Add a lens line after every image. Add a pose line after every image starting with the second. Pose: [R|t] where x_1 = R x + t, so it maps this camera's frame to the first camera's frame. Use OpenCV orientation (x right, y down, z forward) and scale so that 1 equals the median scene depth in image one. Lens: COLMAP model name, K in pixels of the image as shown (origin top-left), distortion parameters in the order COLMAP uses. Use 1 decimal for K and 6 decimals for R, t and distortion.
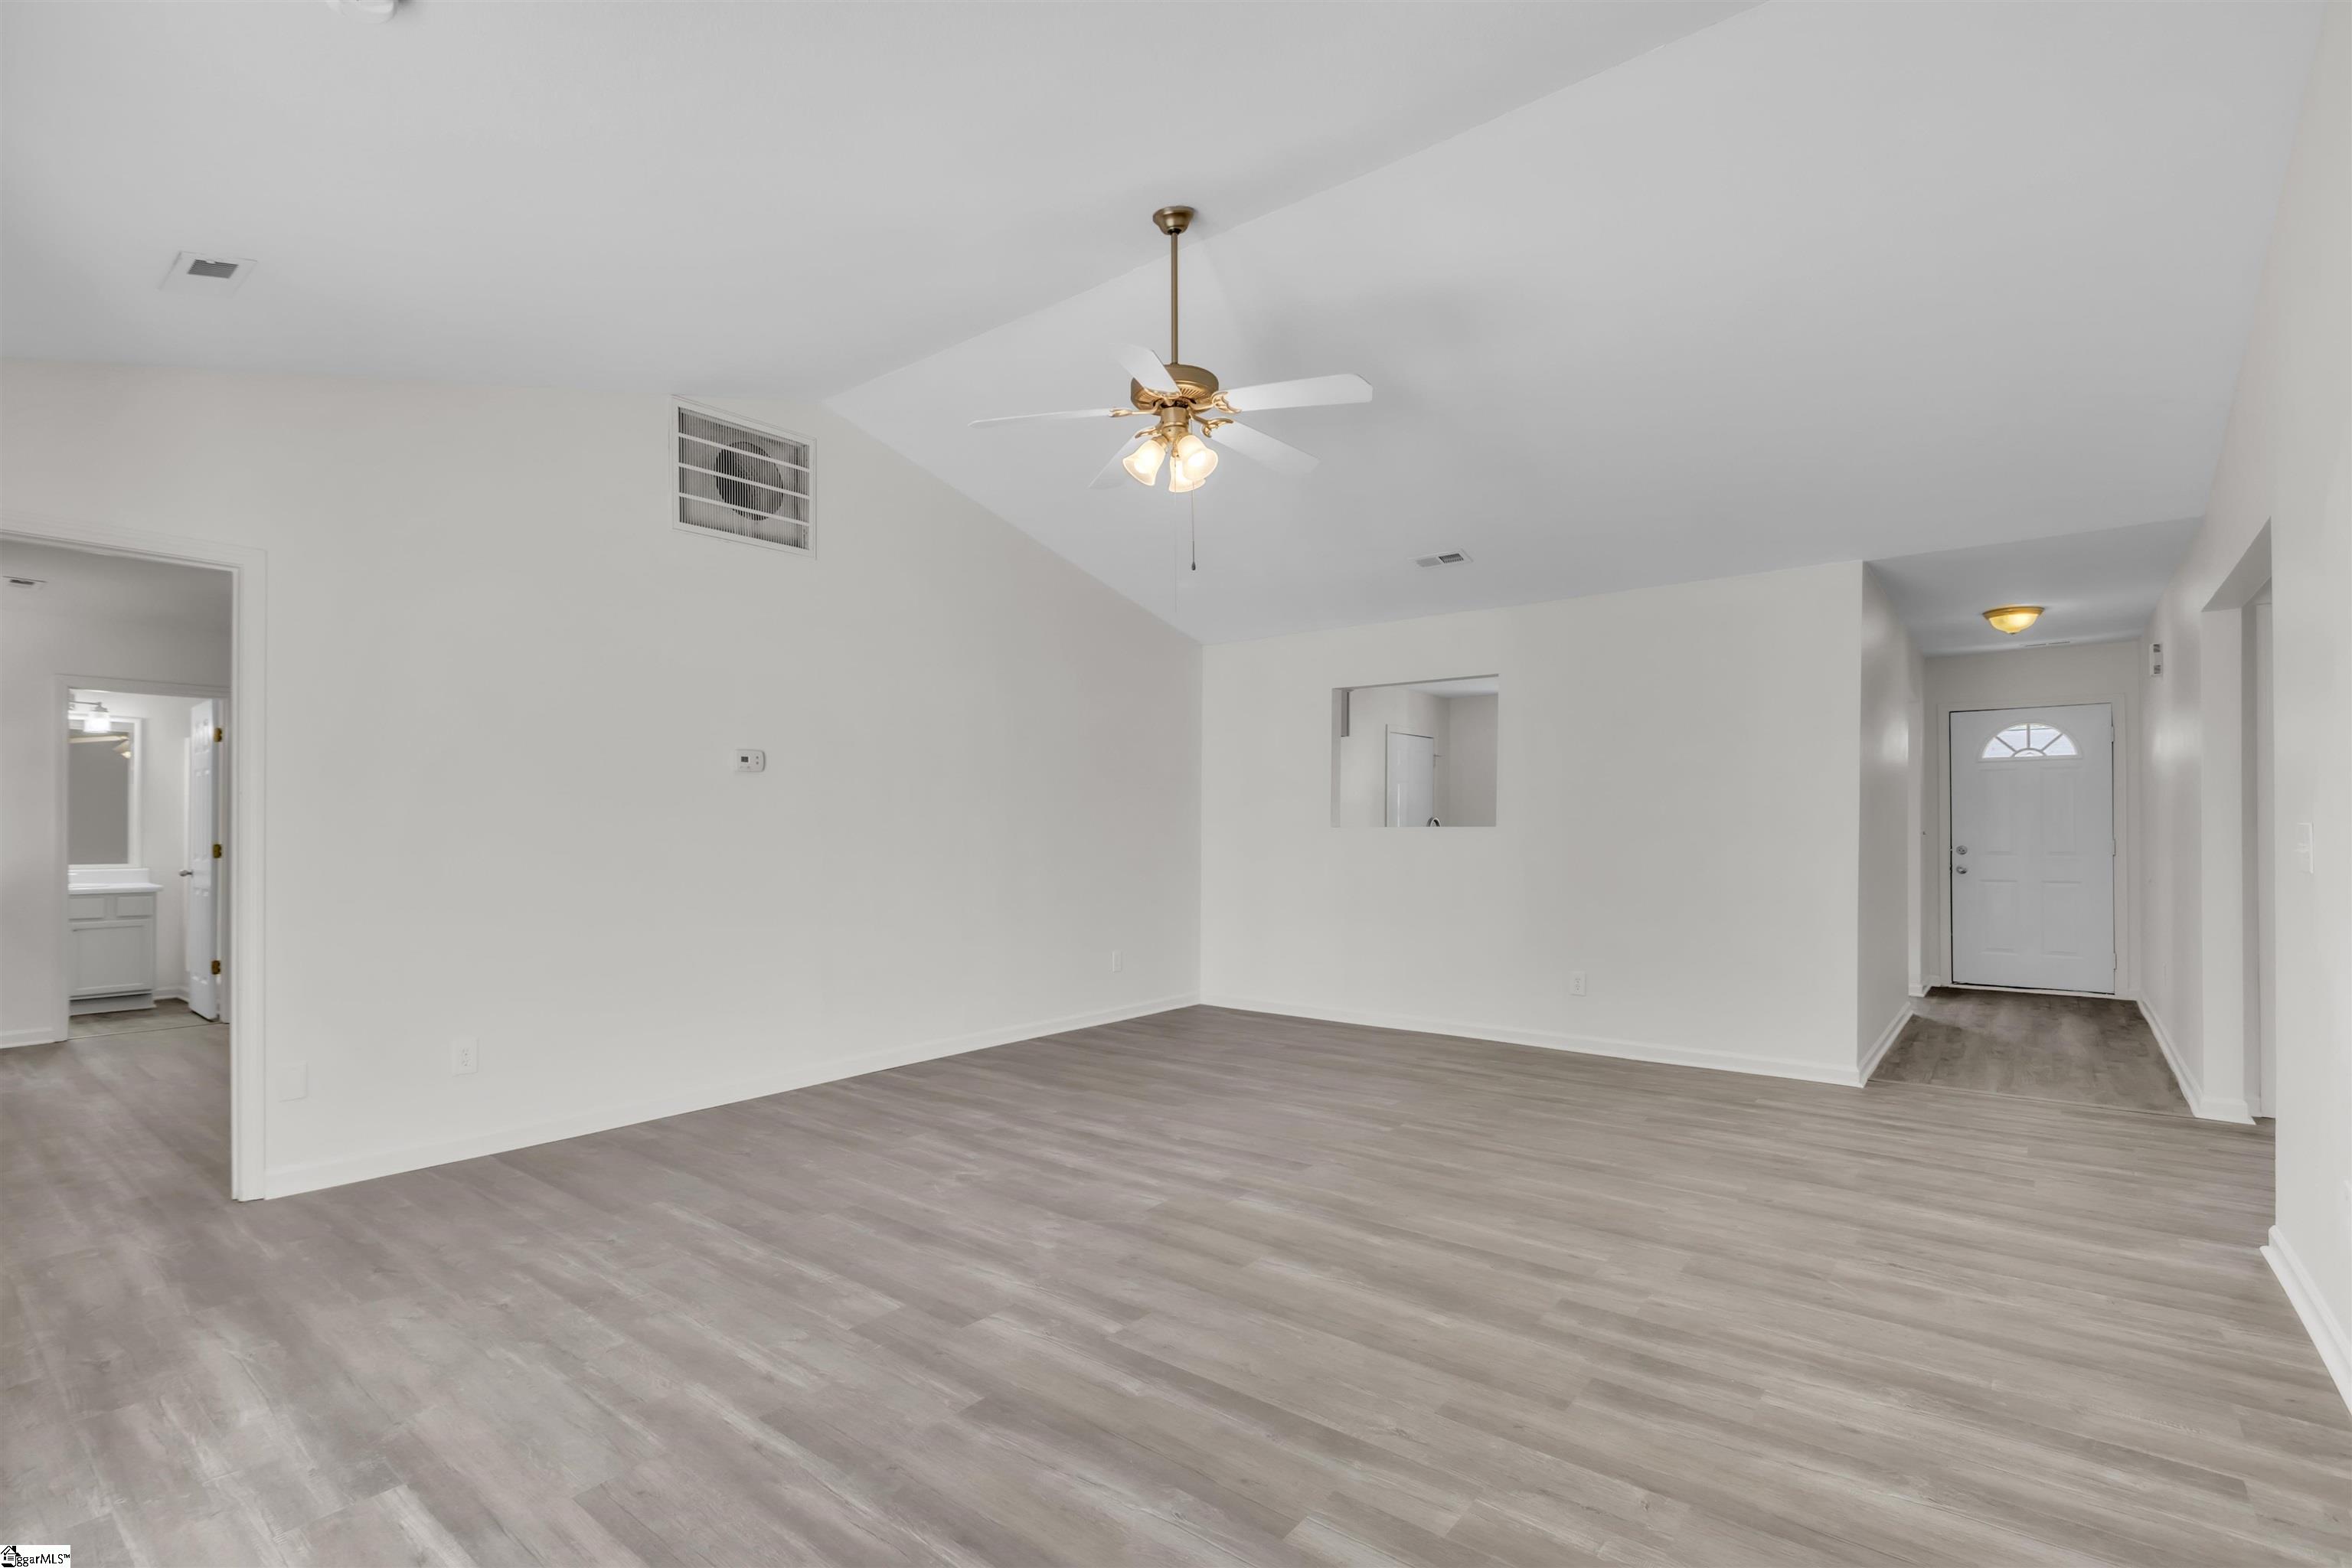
lens RADIAL K [[1080.0, 0, 1164.9], [0, 1080.0, 809.4], [0, 0, 1]] dist [-0.001201, -0.000758]
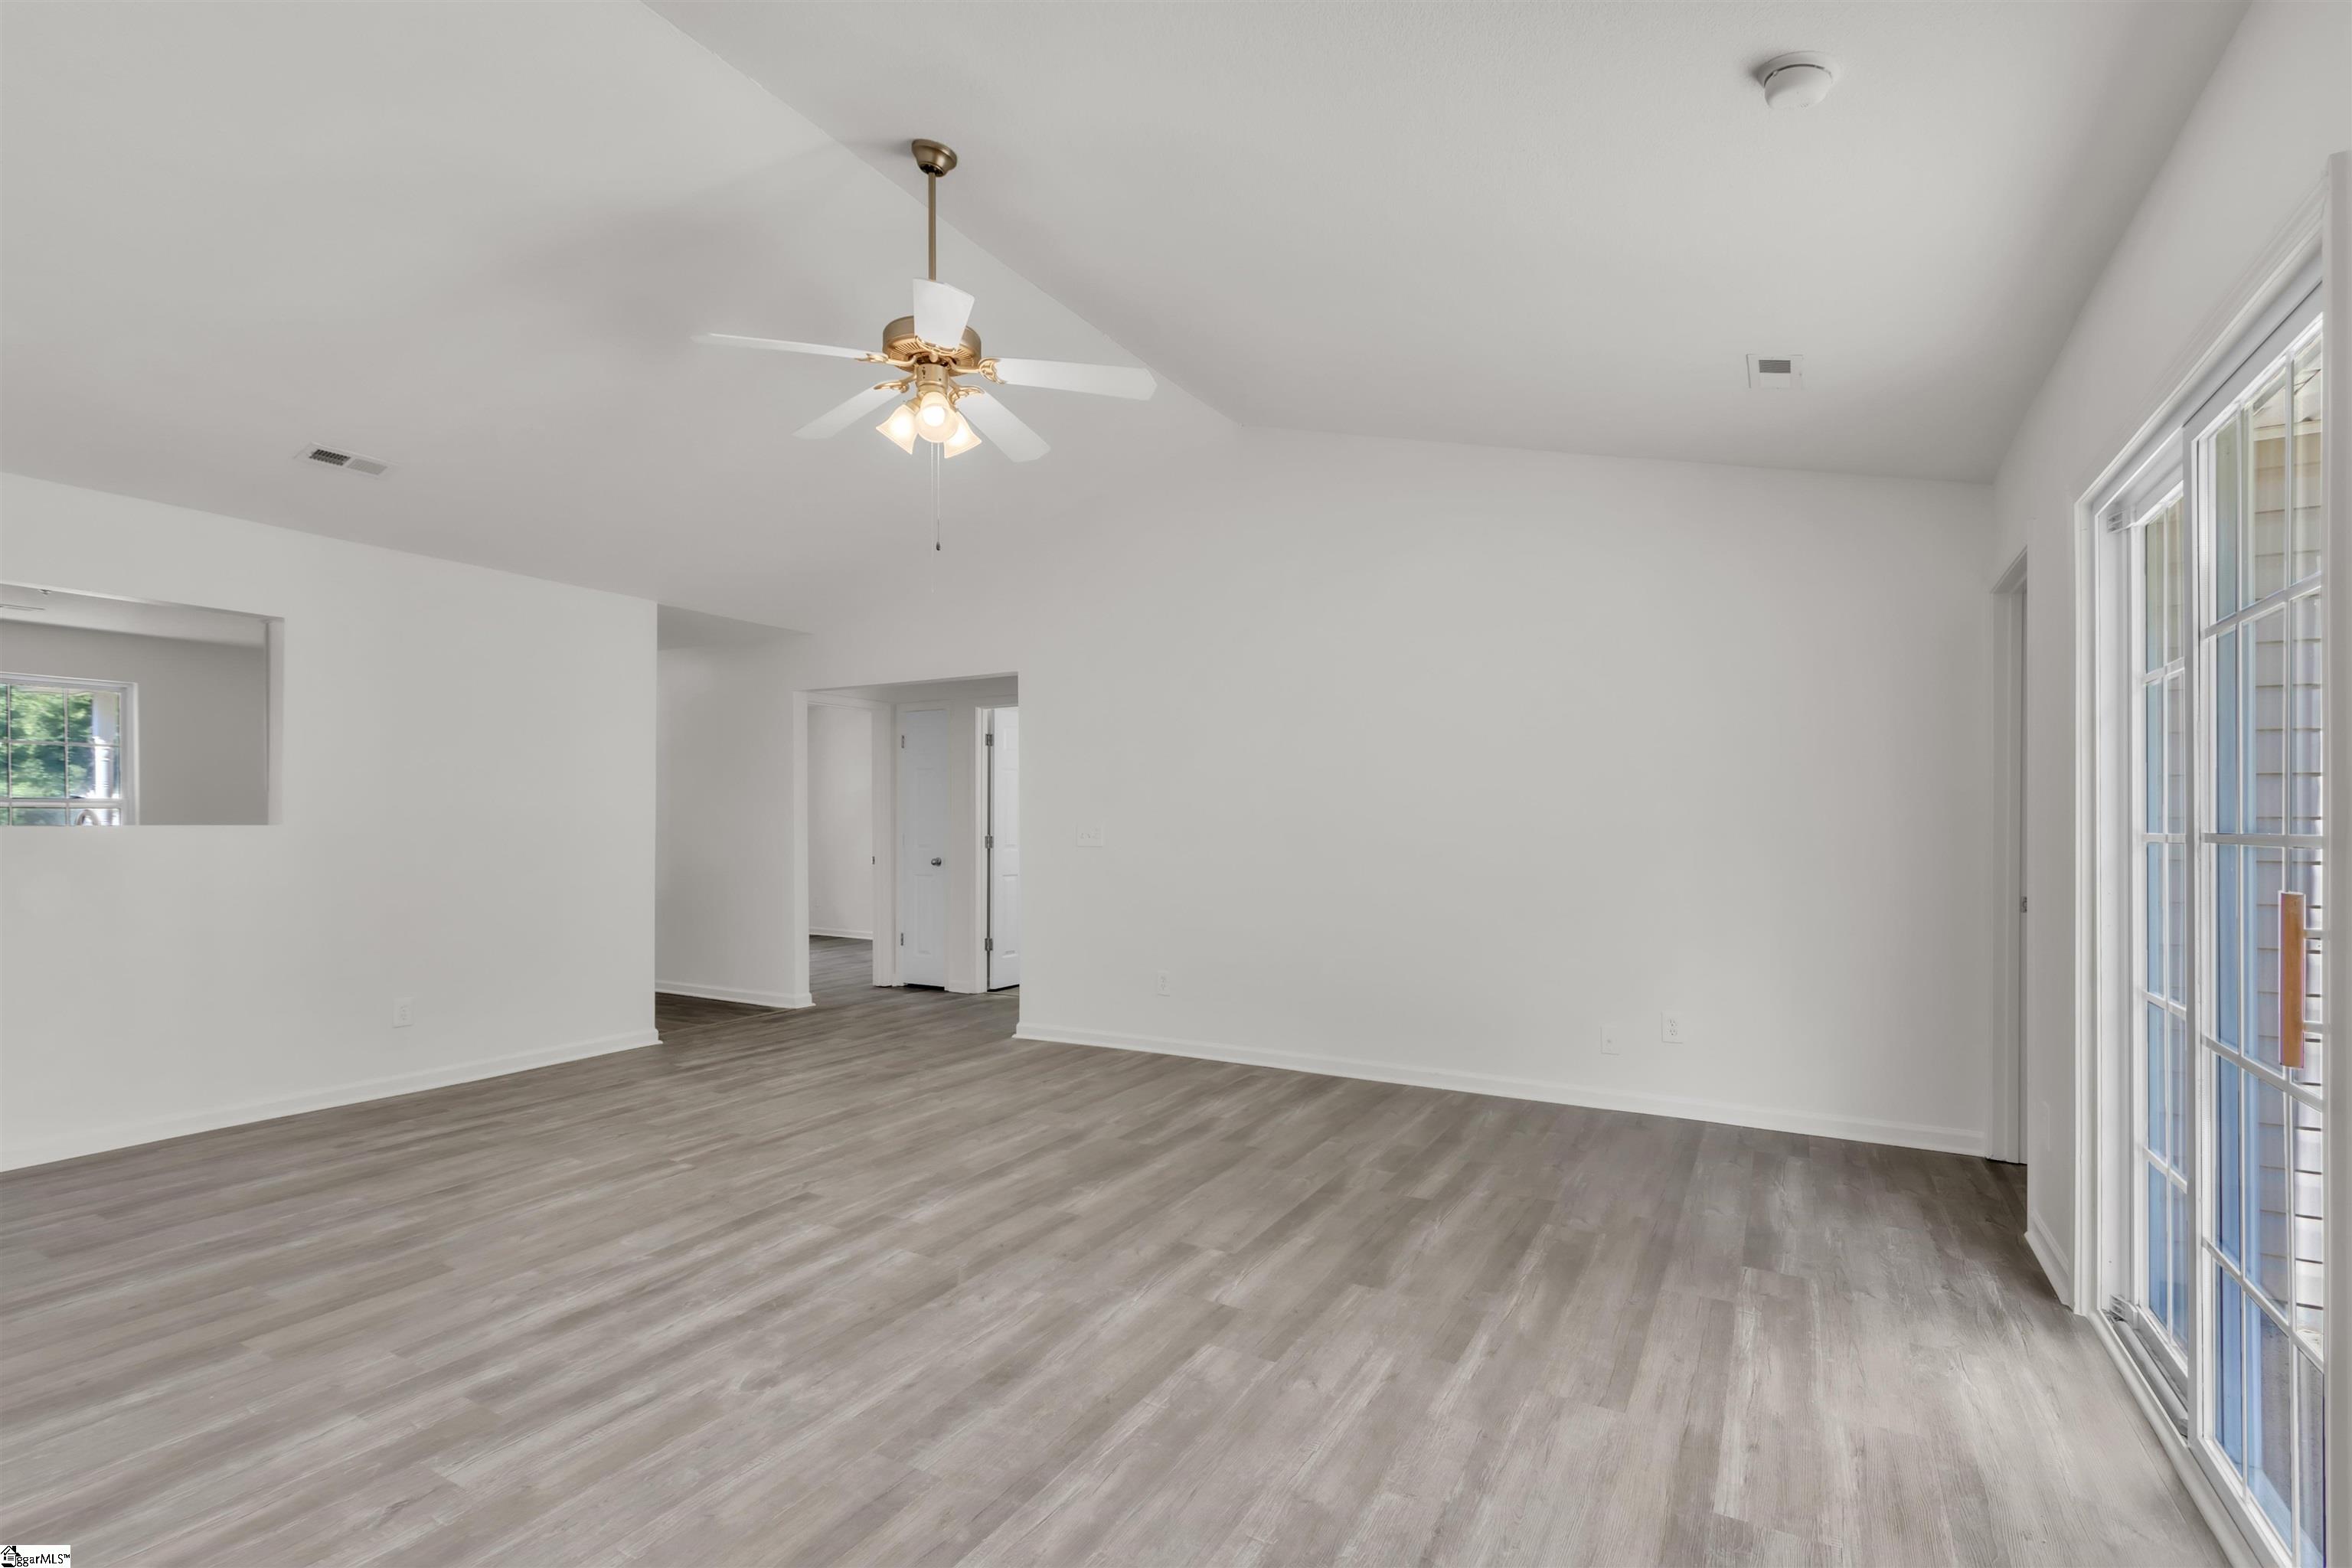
lens RADIAL K [[1111.7, 0, 1123.6], [0, 1111.7, 822.0], [0, 0, 1]] dist [0.003451, 0.000376]
pose [[-0.135123, 0.003160, 0.990824, -1.070964], [-0.015635, 0.999864, -0.005321, 0.018246], [-0.990705, -0.016211, -0.135055, 1.101826]]
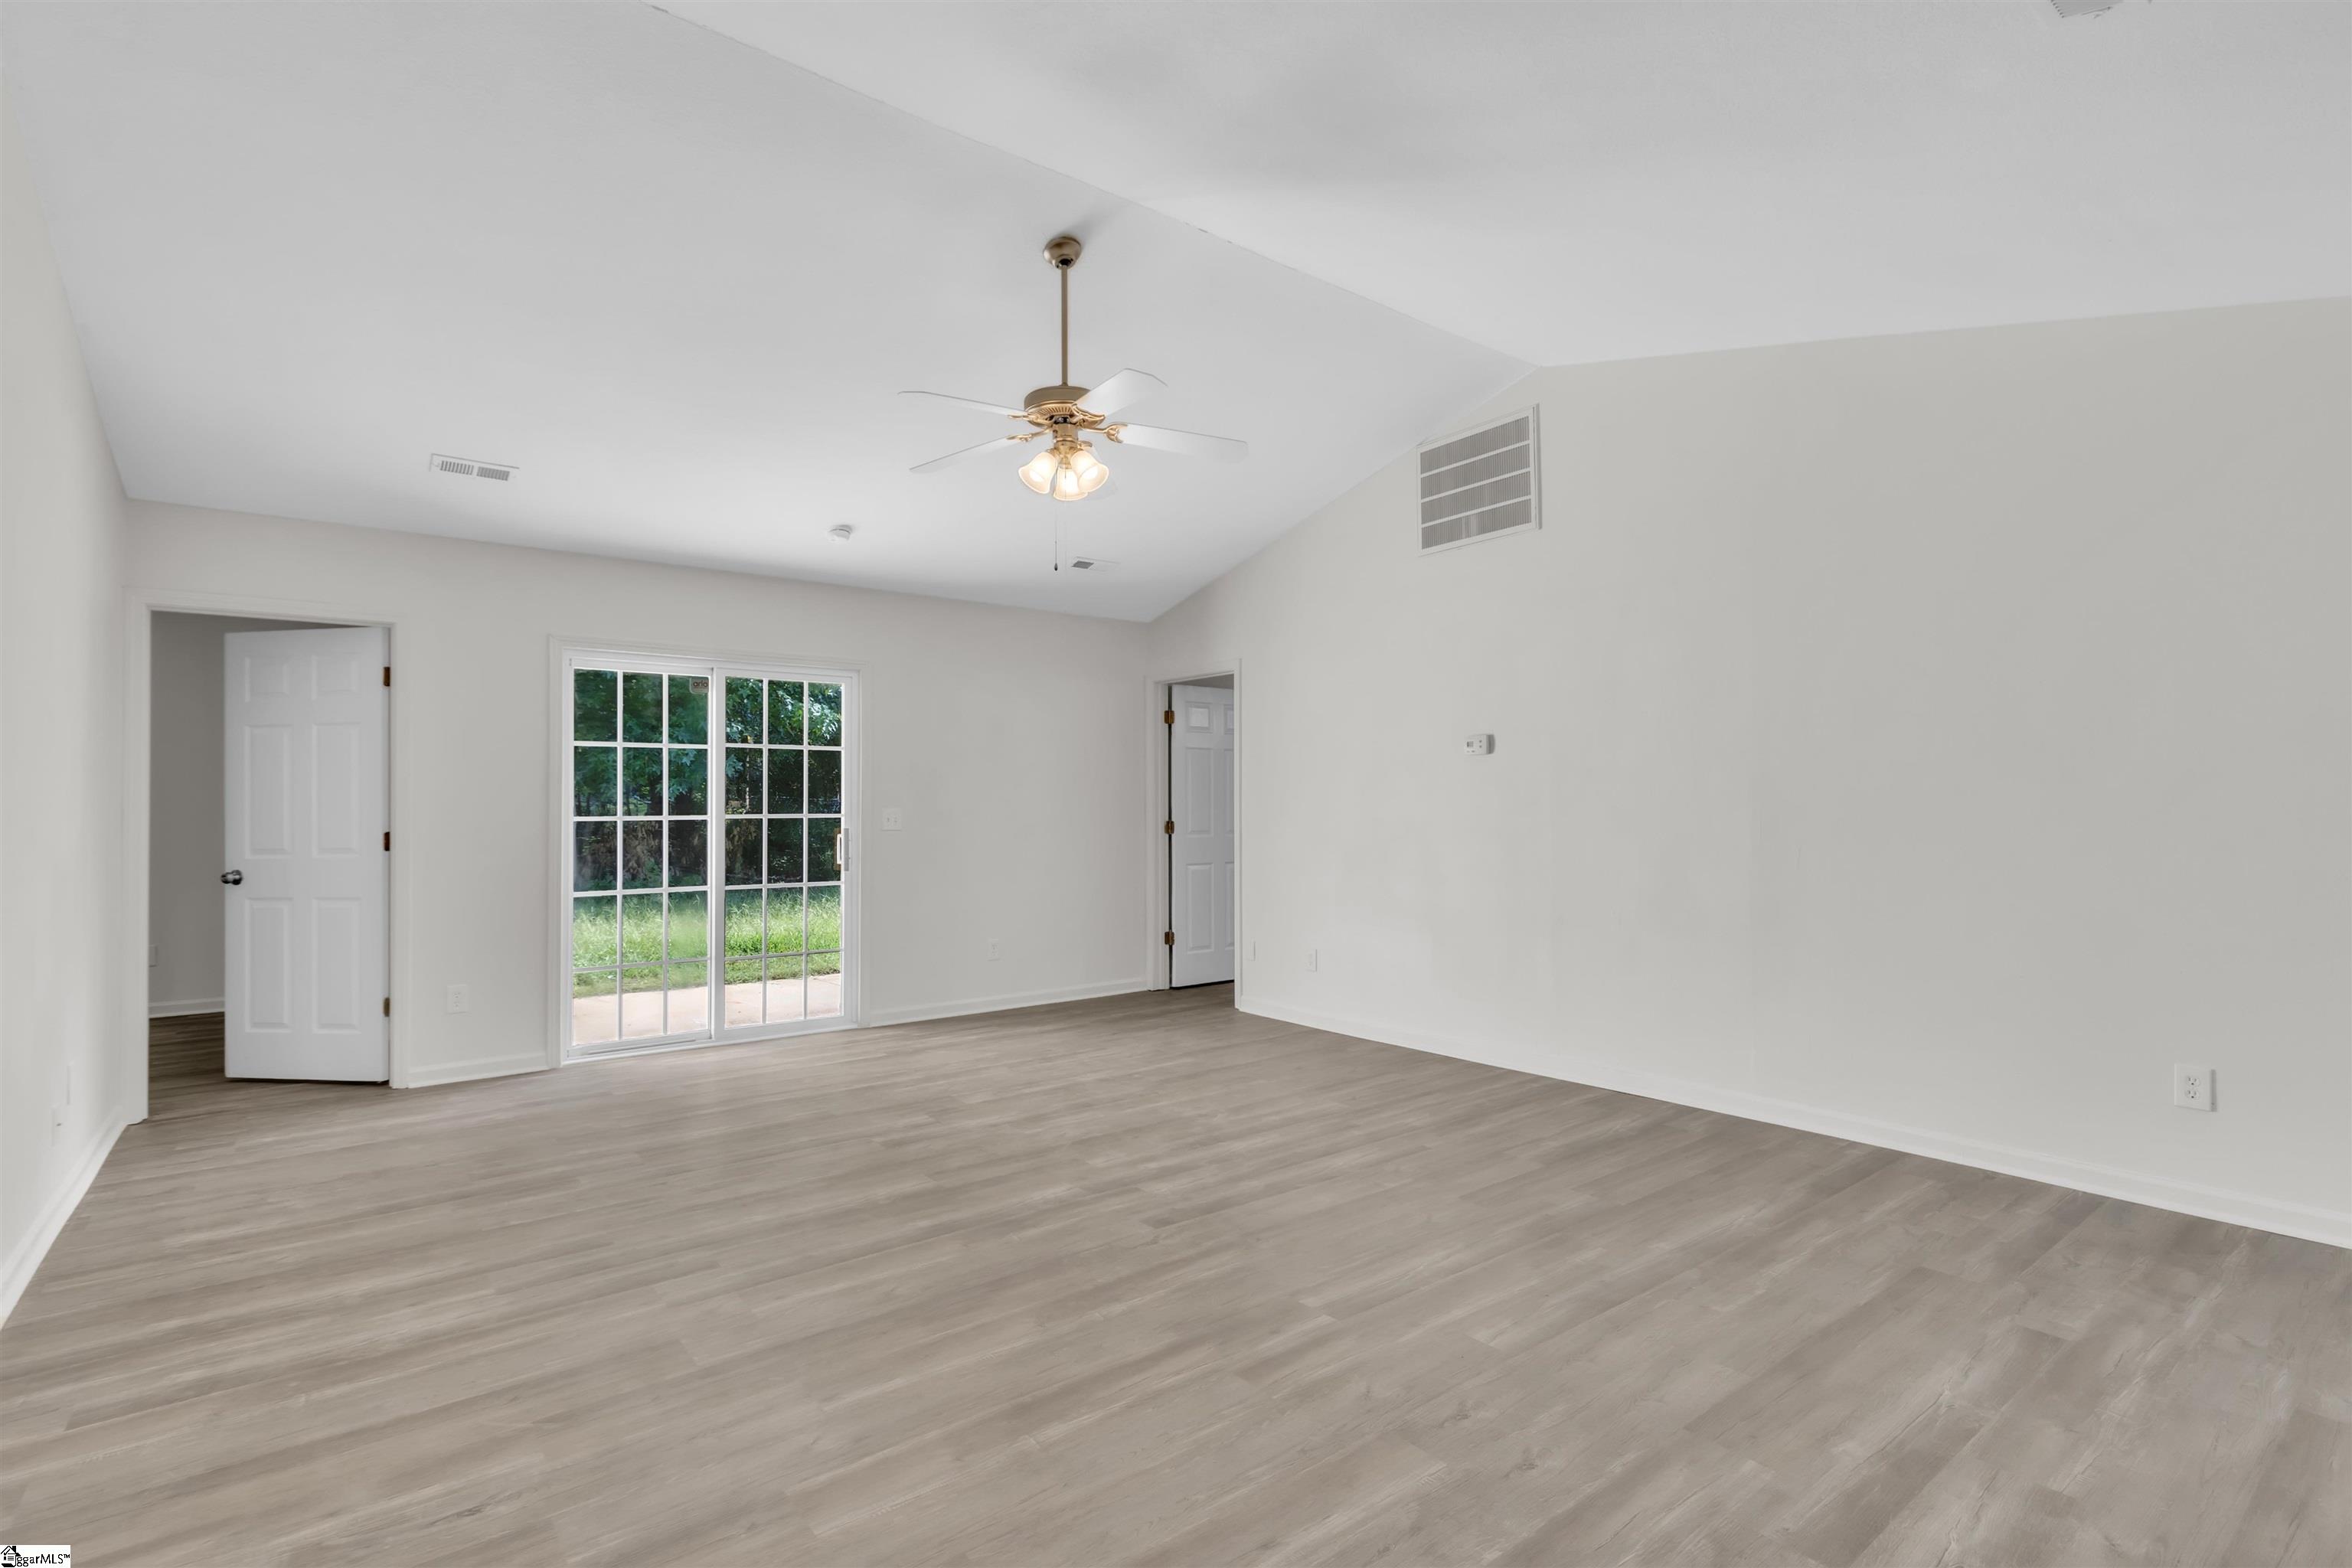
lens RADIAL K [[1080.0, 0, 1164.9], [0, 1080.0, 809.4], [0, 0, 1]] dist [-0.001201, -0.000758]
pose [[-0.219733, 0.004275, -0.975551, 1.180626], [0.022681, 0.999742, -0.000727, 0.018130], [0.975296, -0.022286, -0.219773, 1.517402]]
